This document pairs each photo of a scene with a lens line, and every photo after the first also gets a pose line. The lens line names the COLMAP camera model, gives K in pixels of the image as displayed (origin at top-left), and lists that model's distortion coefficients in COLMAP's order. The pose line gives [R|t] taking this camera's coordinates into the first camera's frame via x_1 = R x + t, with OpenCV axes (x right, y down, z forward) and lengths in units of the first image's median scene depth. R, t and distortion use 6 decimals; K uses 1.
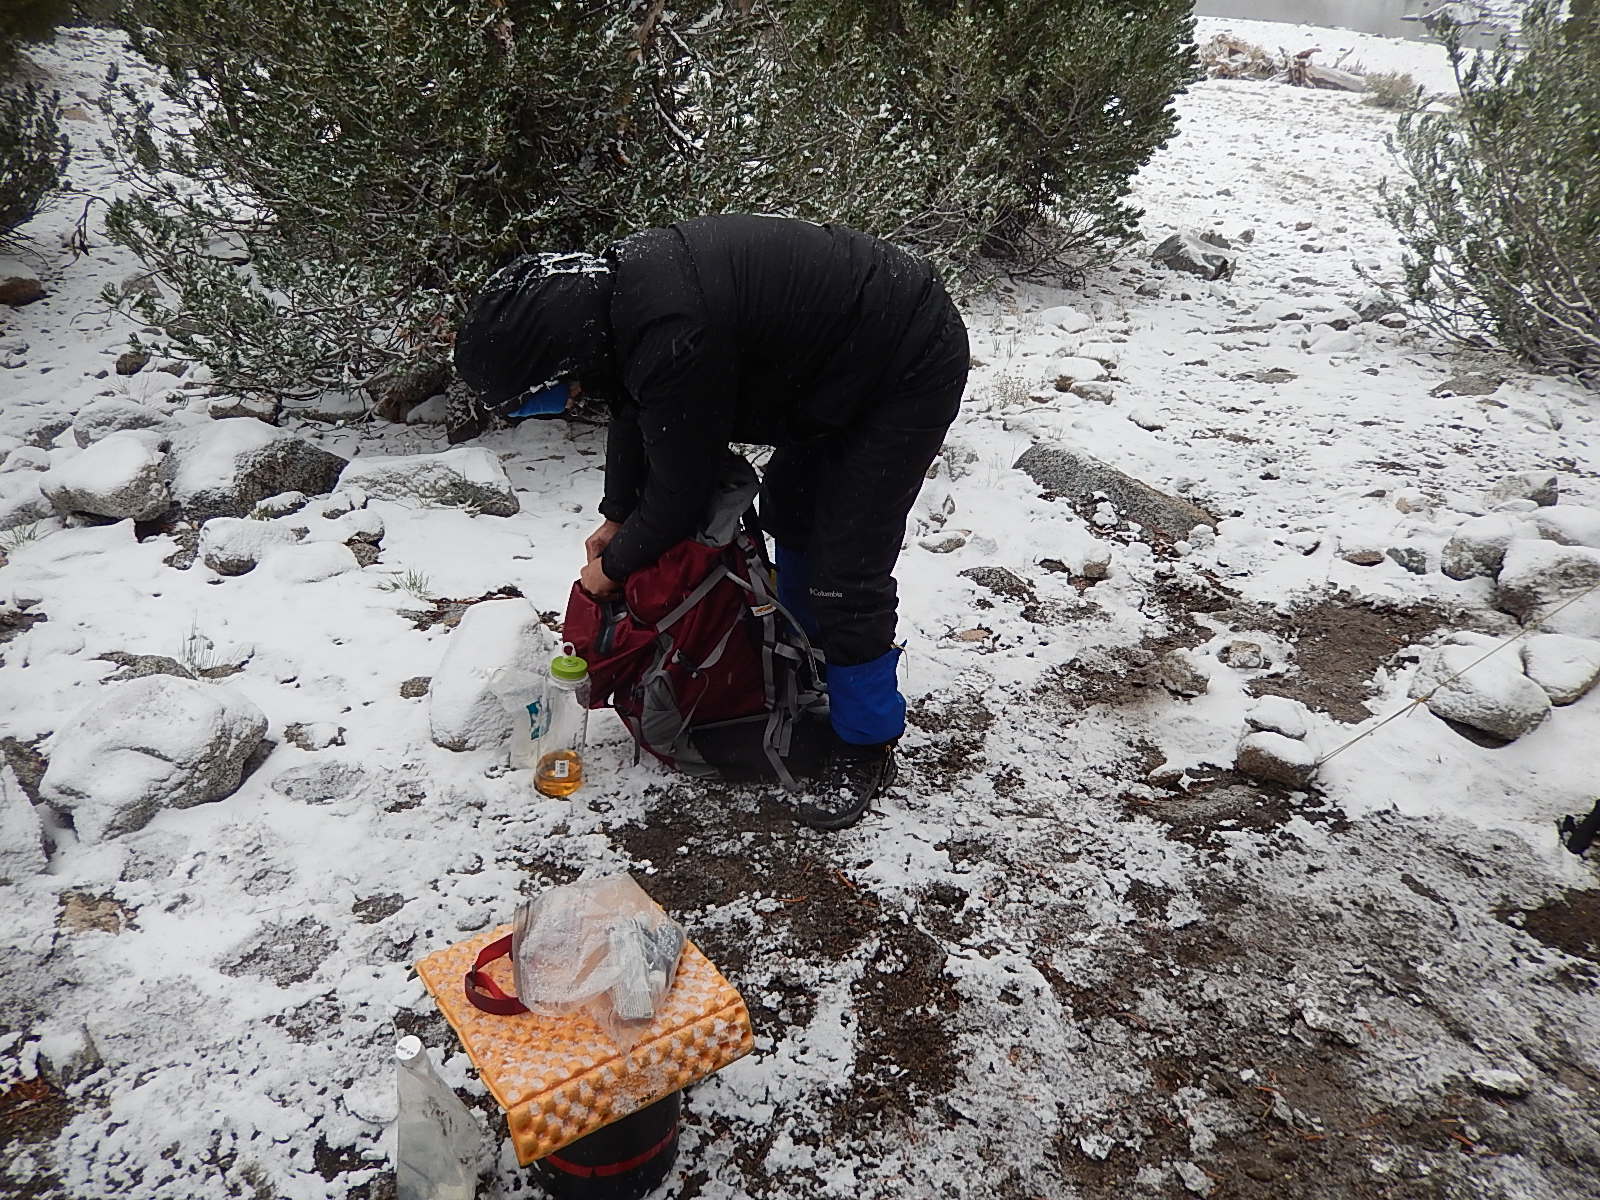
lens RADIAL K [[1370.3, 0, 800.2], [0, 1370.3, 600.7], [0, 0, 1]] dist [0.066263, -0.006793]
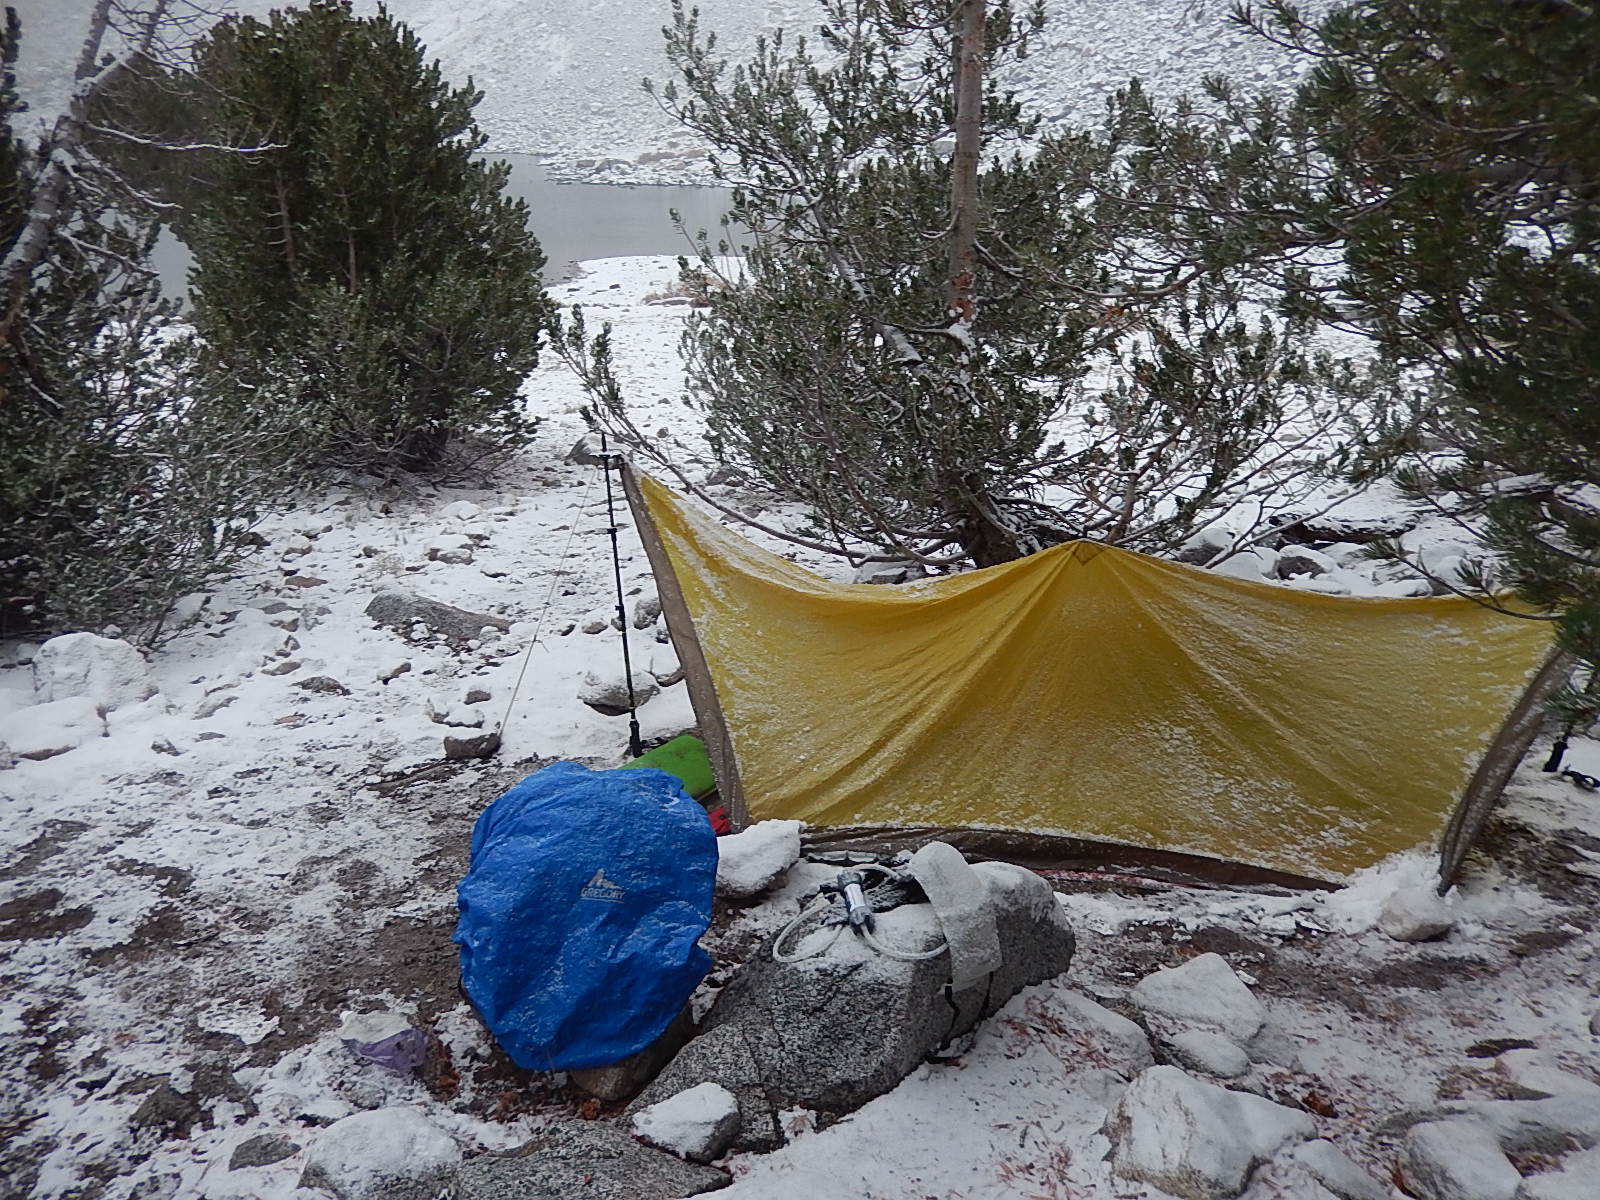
lens RADIAL K [[1370.3, 0, 800.3], [0, 1370.3, 599.3], [0, 0, 1]] dist [0.066263, -0.006793]
pose [[0.943180, -0.155476, 0.293666, 0.145397], [0.199714, 0.971584, -0.127043, 0.123025], [-0.265569, 0.178473, 0.947428, -0.315827]]
